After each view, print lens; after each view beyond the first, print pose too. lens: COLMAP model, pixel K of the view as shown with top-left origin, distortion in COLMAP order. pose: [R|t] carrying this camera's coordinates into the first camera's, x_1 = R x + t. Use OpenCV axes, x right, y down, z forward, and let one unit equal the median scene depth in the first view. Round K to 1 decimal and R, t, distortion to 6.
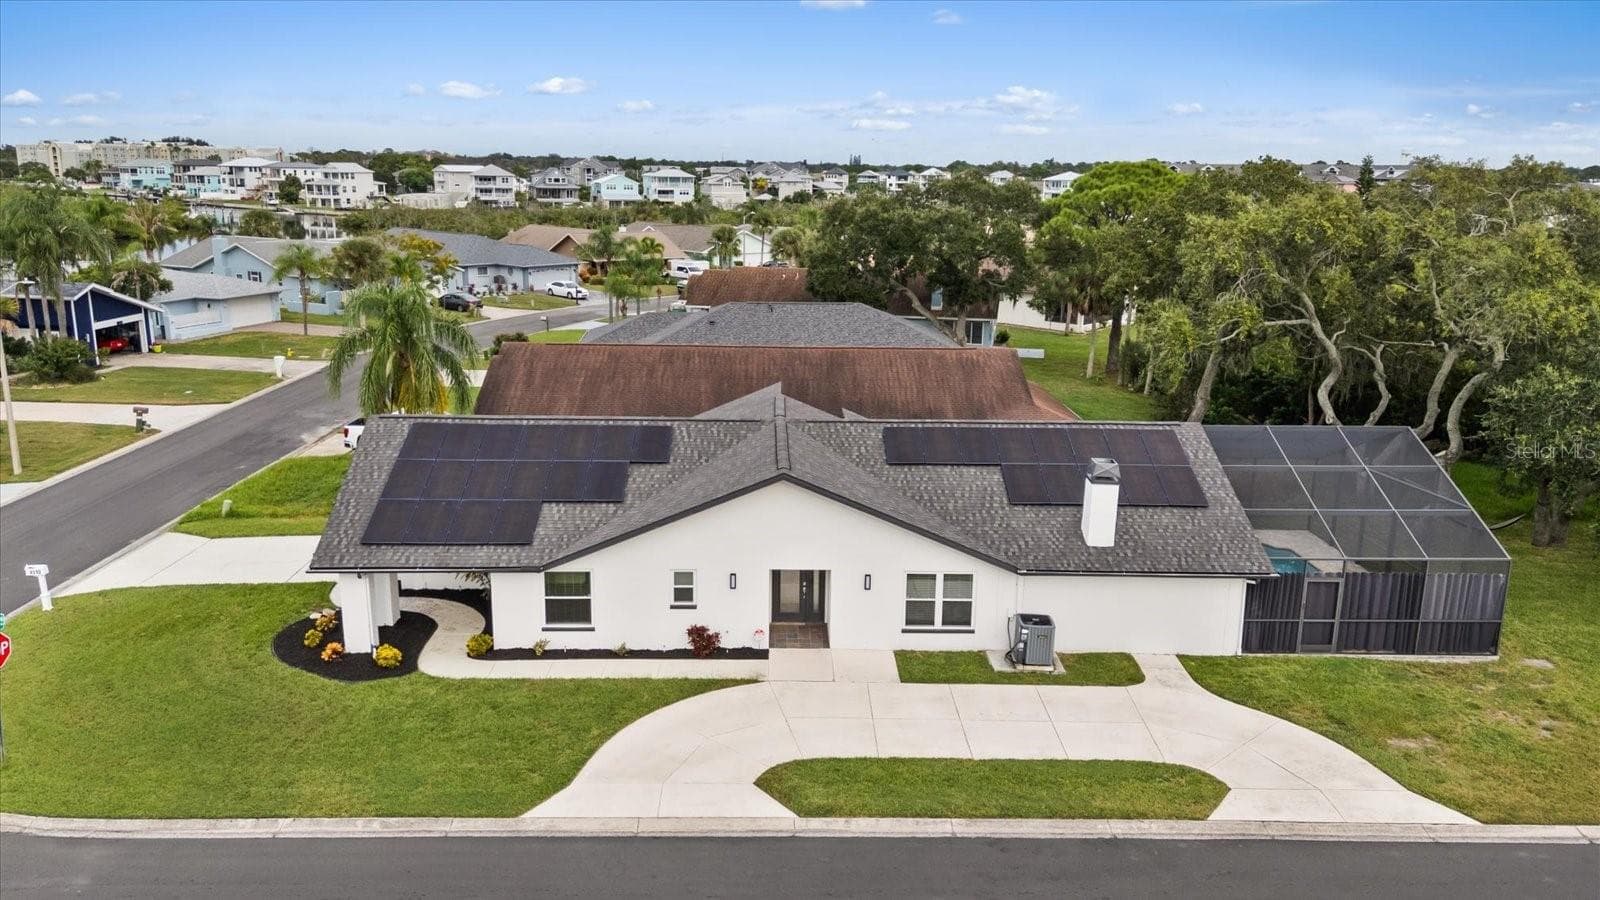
lens RADIAL K [[1142.9, 0, 800.0], [0, 1142.9, 450.0], [0, 0, 1]] dist [0.113245, -0.164954]
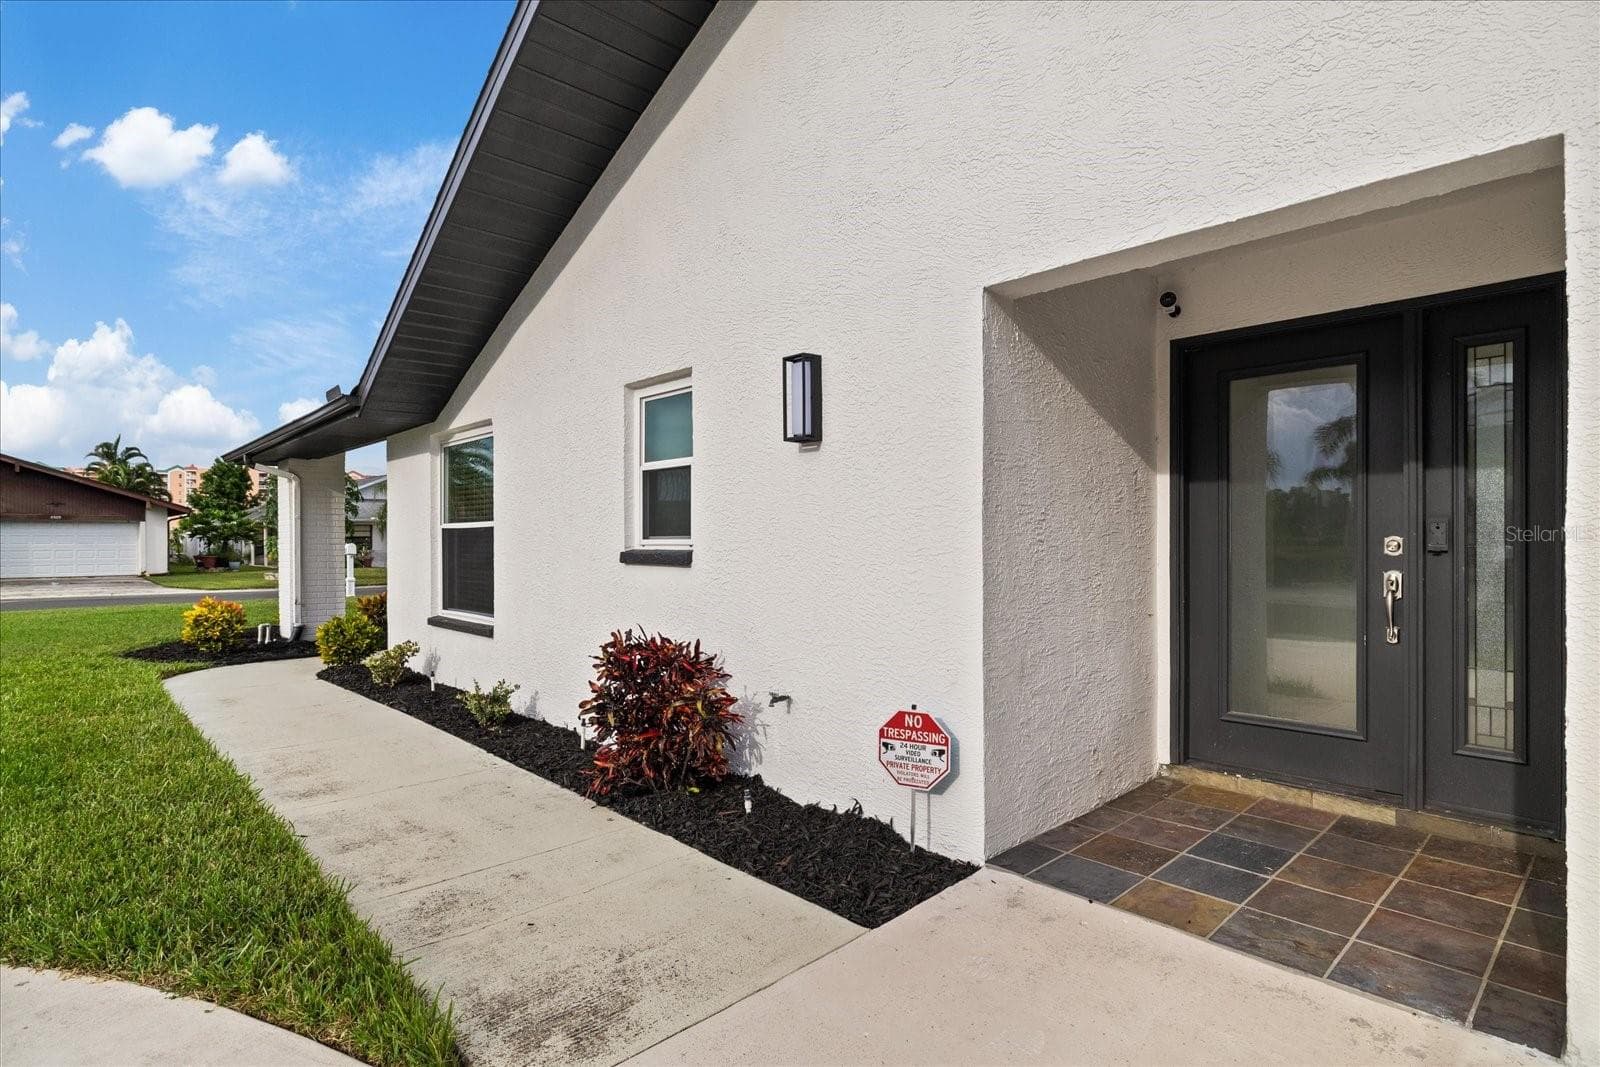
lens RADIAL K [[816.5, 0, 800.0], [0, 816.5, 533.5], [0, 0, 1]] dist [0.001320, 0.000164]
pose [[0.685060, -0.013598, -0.728360, 0.031811], [-0.161322, 0.972170, -0.169881, 0.155231], [0.710400, 0.233880, 0.663802, 0.915495]]
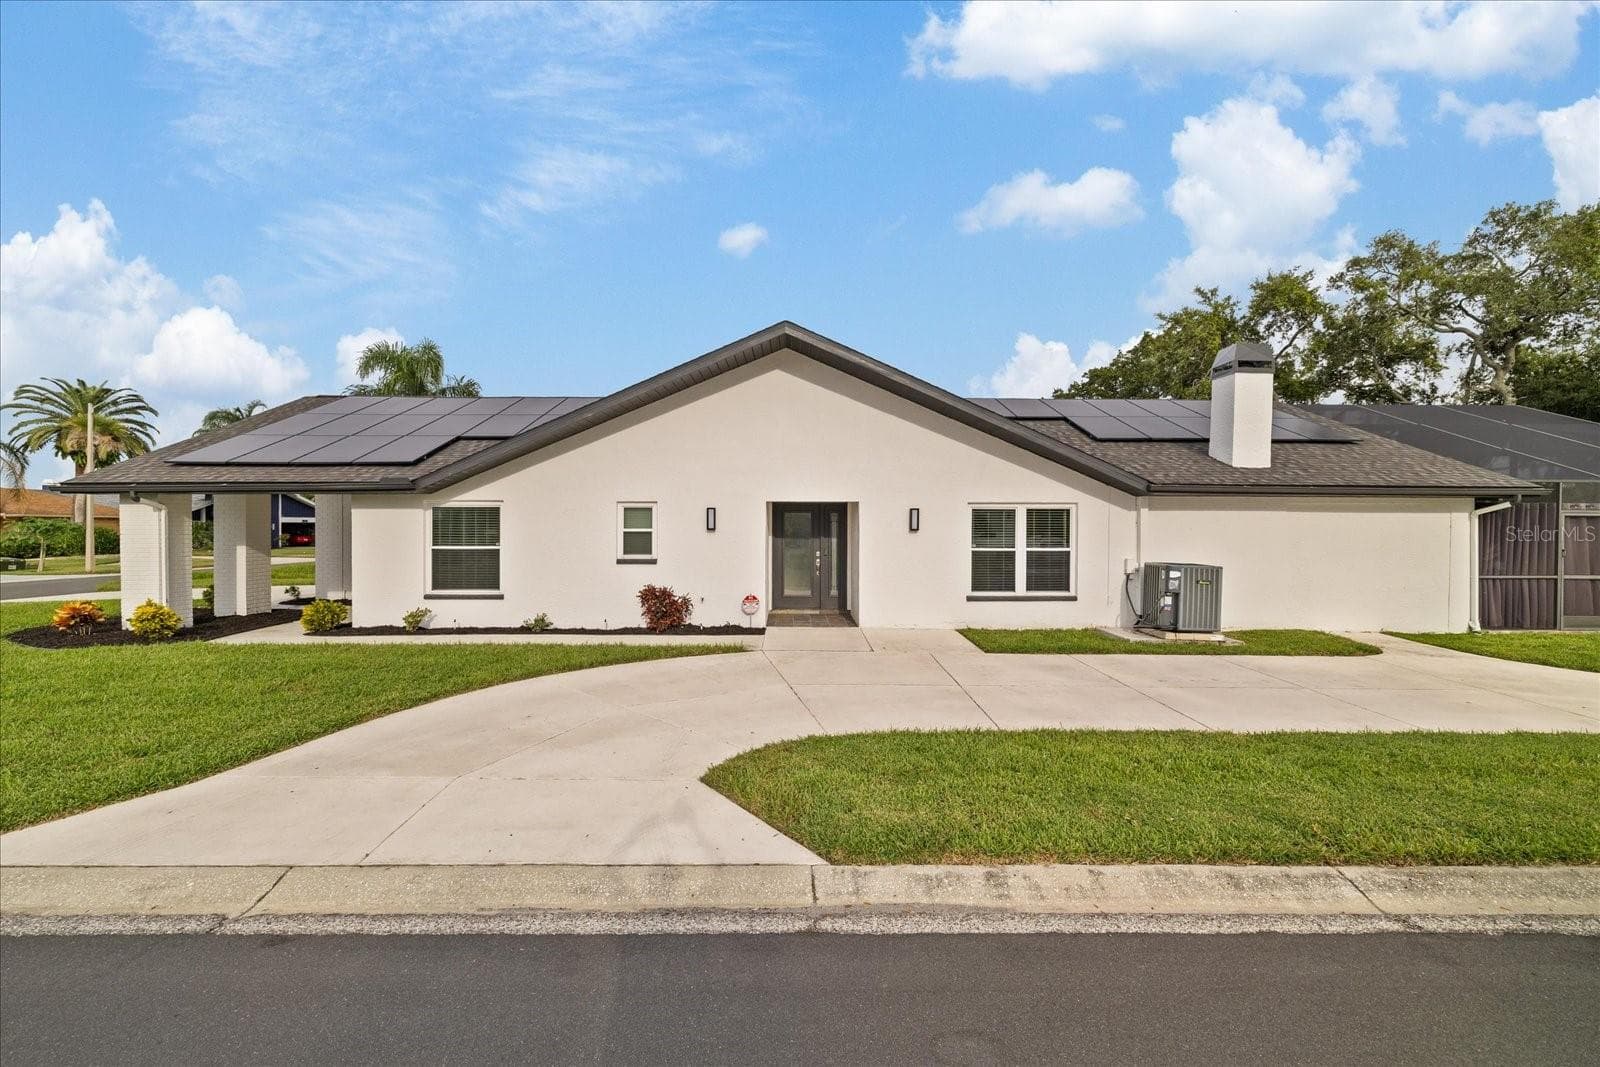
lens RADIAL K [[670.2, 0, 800.0], [0, 670.2, 533.5], [0, 0, 1]] dist [0.000222, 0.001052]
pose [[0.999961, -0.006694, -0.005681, -0.004986], [0.005250, 0.974526, -0.224212, 0.209216], [0.007037, 0.224173, 0.974524, 0.620140]]
